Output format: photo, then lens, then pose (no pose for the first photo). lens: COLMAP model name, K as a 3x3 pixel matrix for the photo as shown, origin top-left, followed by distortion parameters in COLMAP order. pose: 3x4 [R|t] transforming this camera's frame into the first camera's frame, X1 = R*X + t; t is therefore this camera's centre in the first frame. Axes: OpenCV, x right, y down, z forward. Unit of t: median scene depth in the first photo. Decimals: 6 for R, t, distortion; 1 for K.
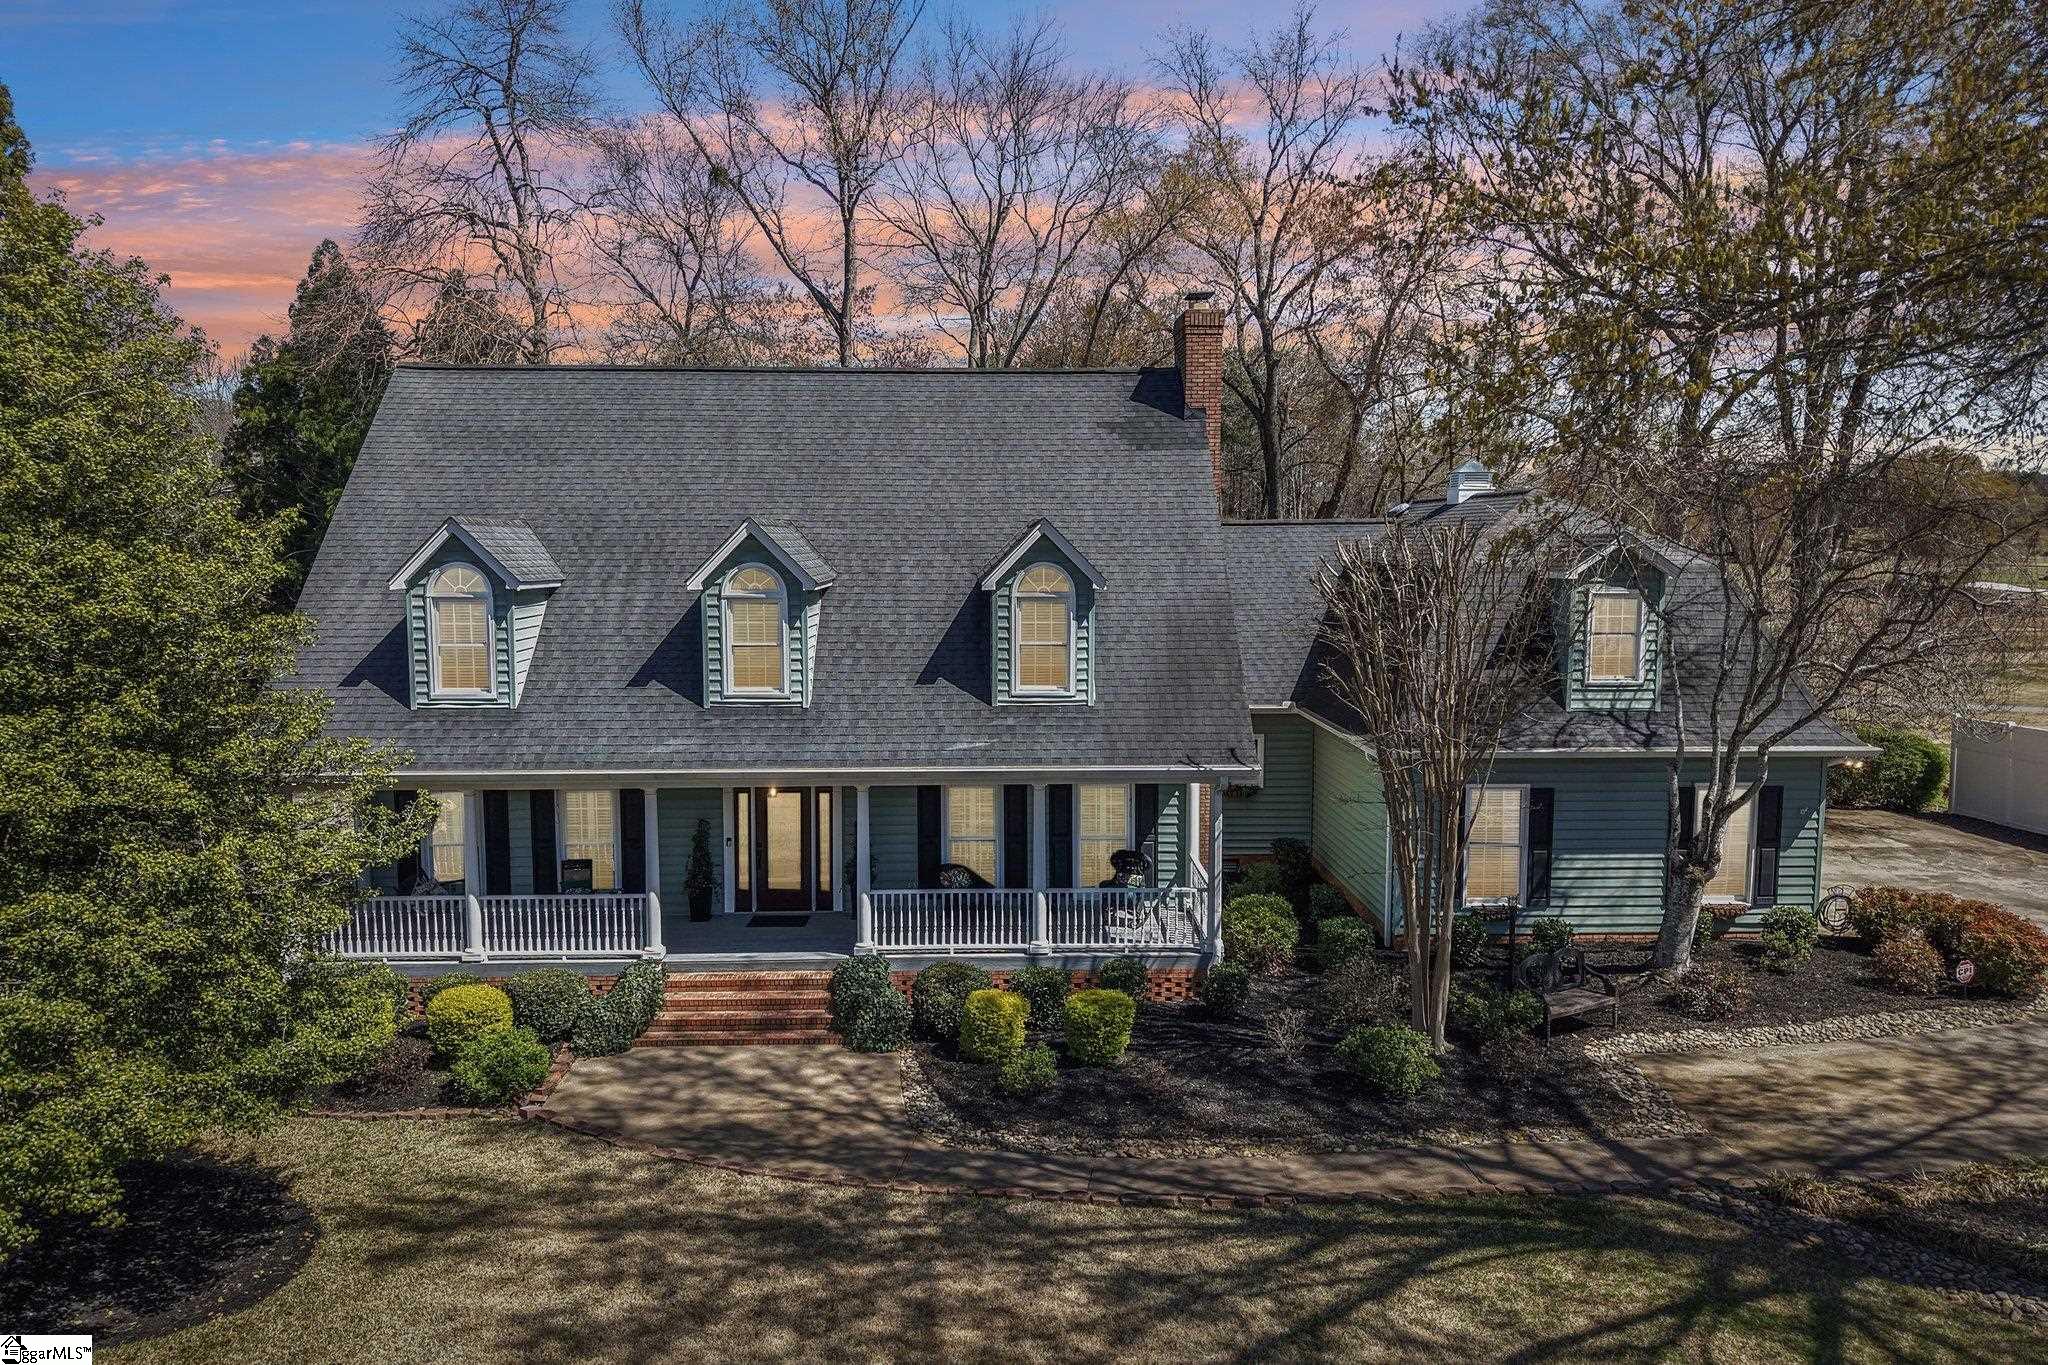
lens RADIAL K [[1421.9, 0, 1024.0], [0, 1421.9, 682.5], [0, 0, 1]] dist [0.000067, 0.000747]
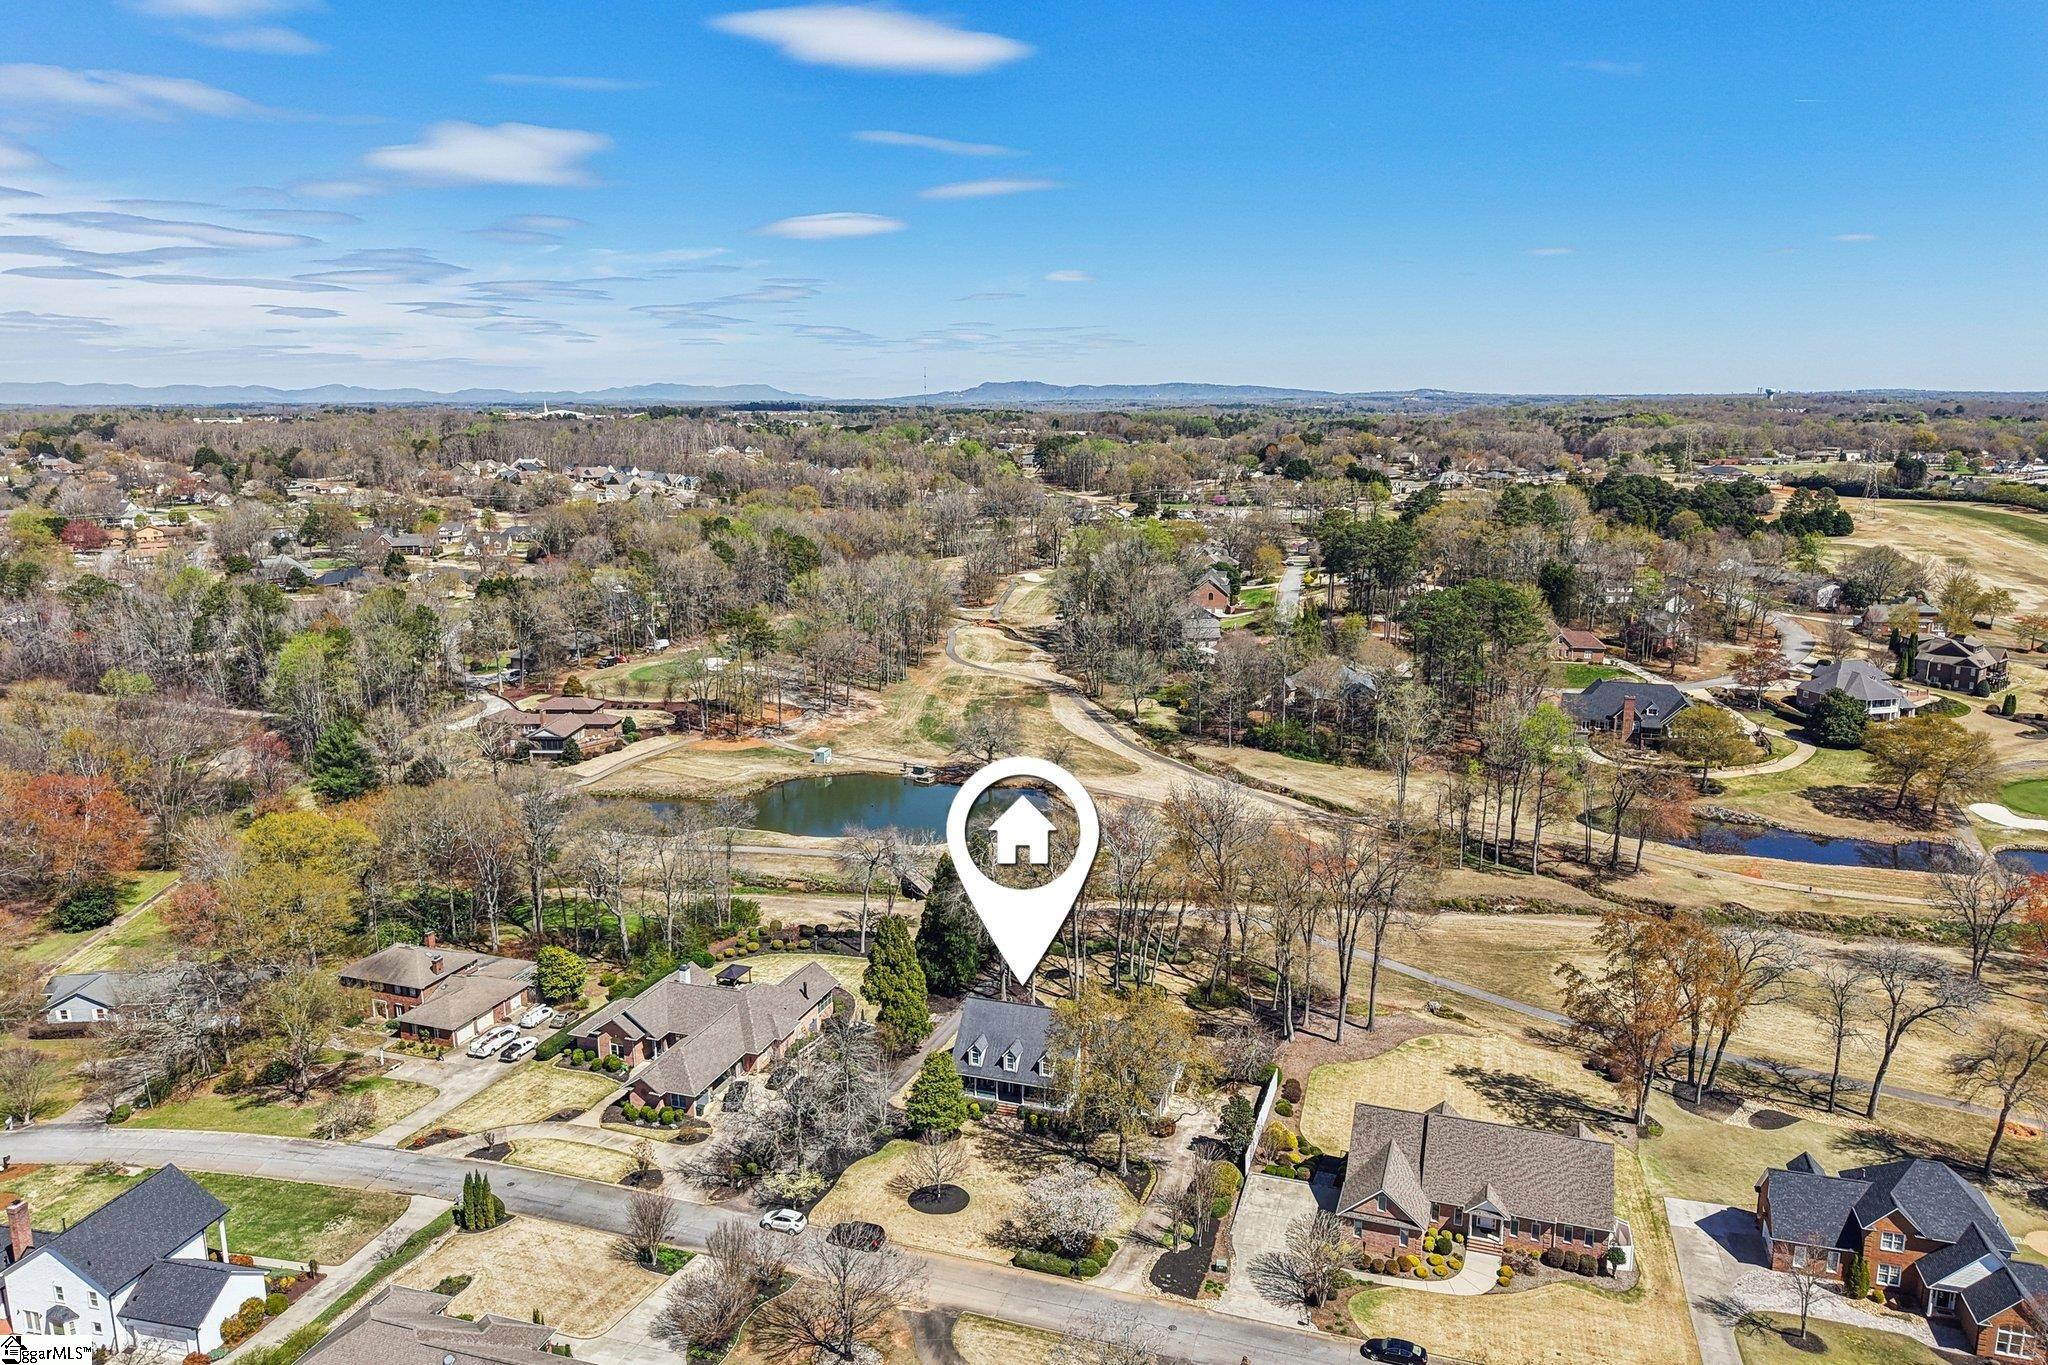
lens RADIAL K [[1371.8, 0, 1024.0], [0, 1371.8, 682.5], [0, 0, 1]] dist [0.018643, -0.003033]
pose [[0.937753, 0.058093, -0.342408, 2.802611], [-0.028765, 0.995515, 0.090121, -3.340638], [0.346108, -0.074662, 0.935219, -7.001963]]
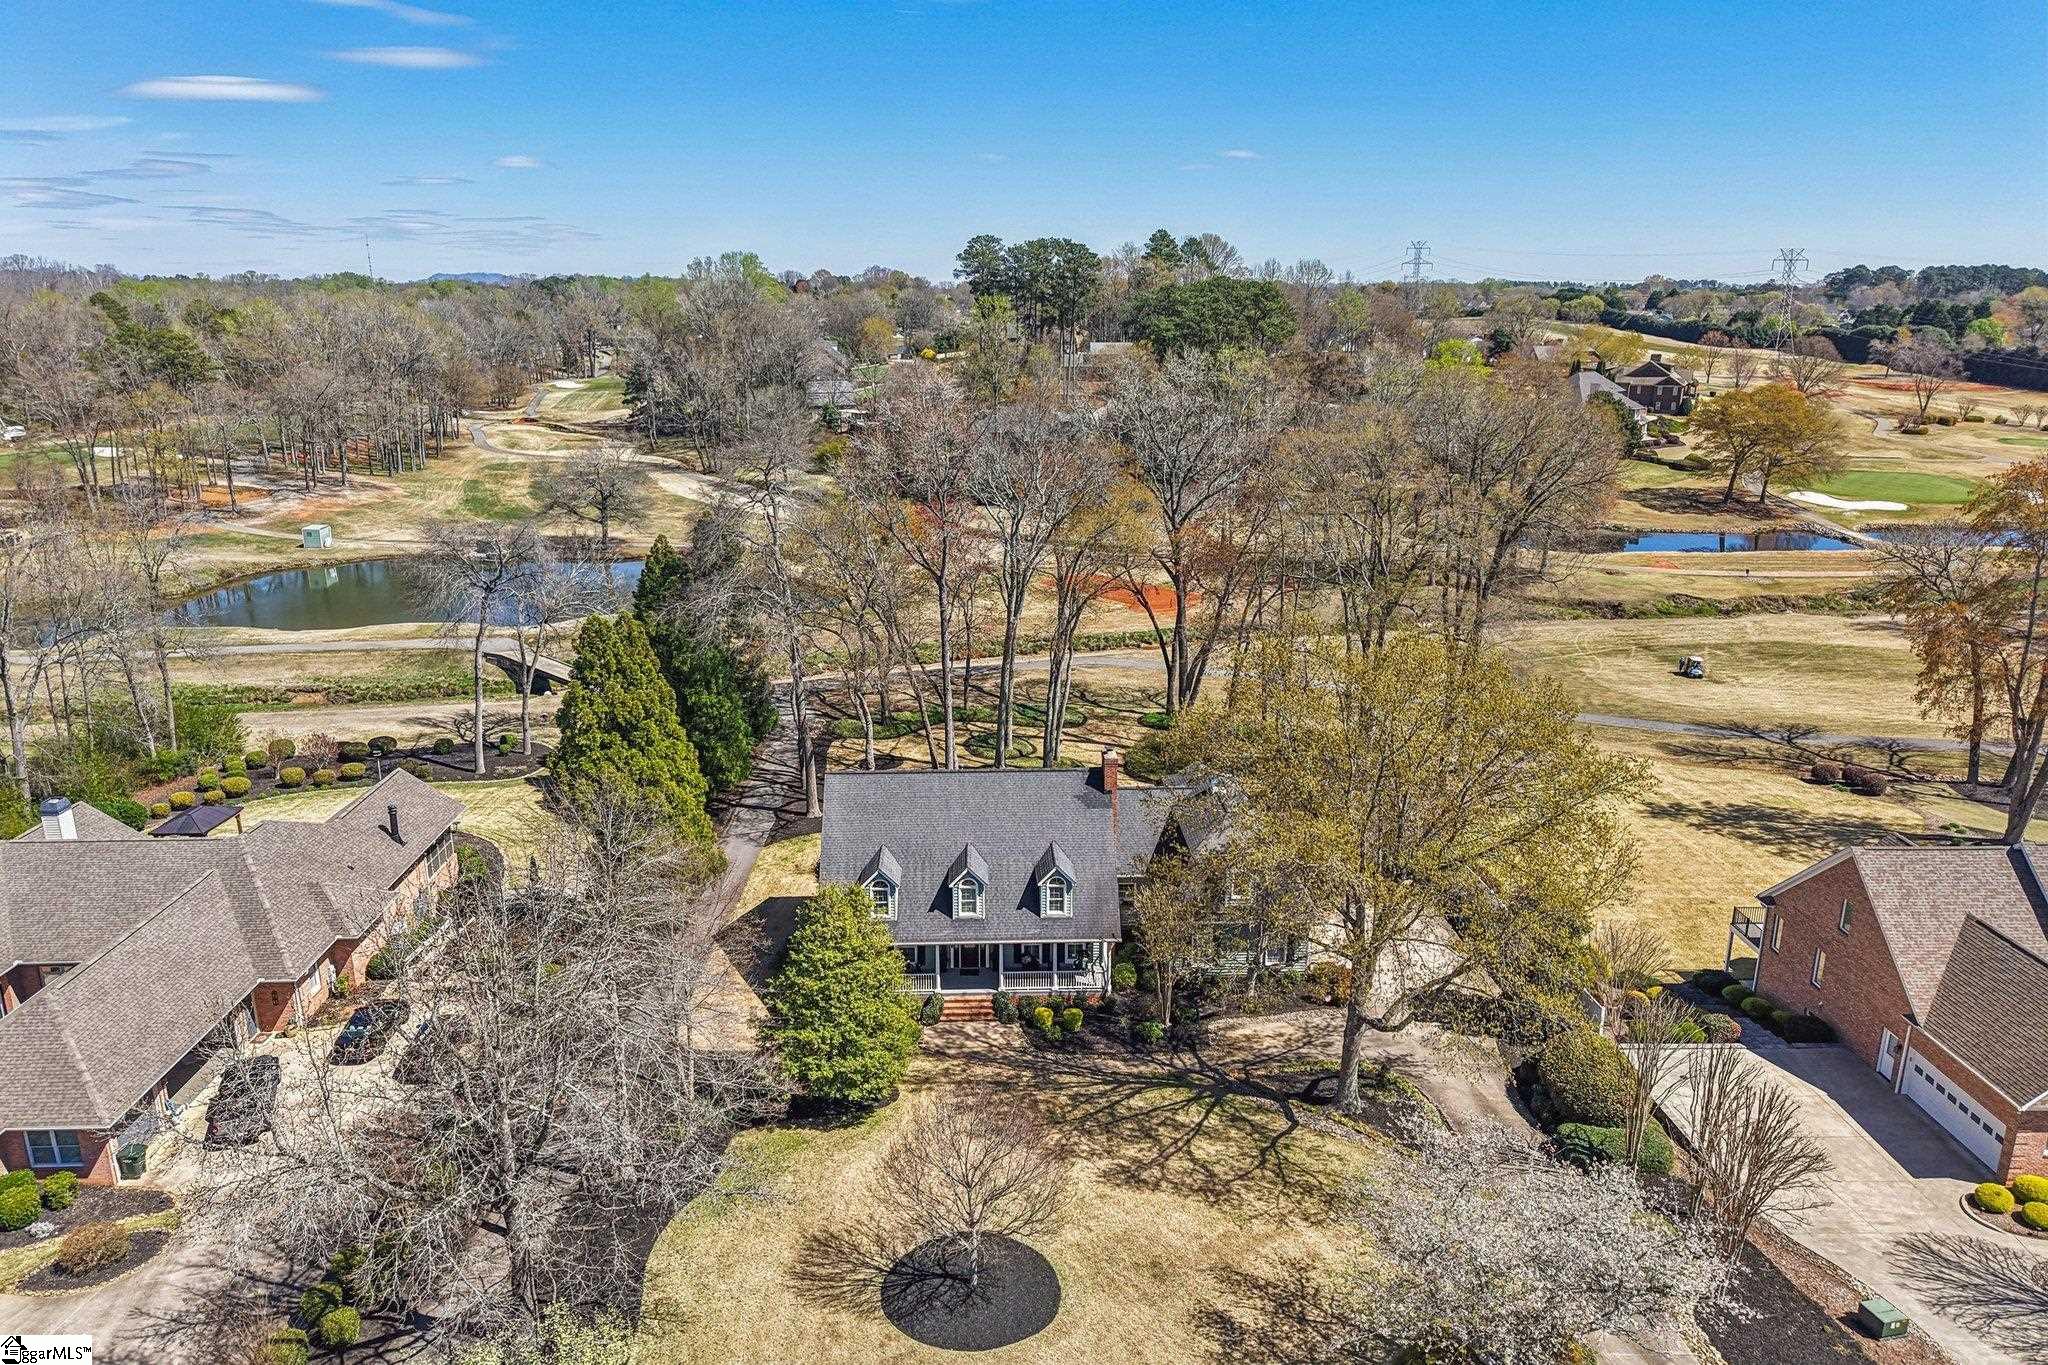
lens RADIAL K [[1371.8, 0, 1024.0], [0, 1371.8, 682.5], [0, 0, 1]] dist [0.018643, -0.003033]
pose [[0.999985, -0.004329, 0.003399, -0.082578], [0.003713, 0.986462, 0.163949, -1.264071], [-0.004063, -0.163934, 0.986463, -2.465290]]
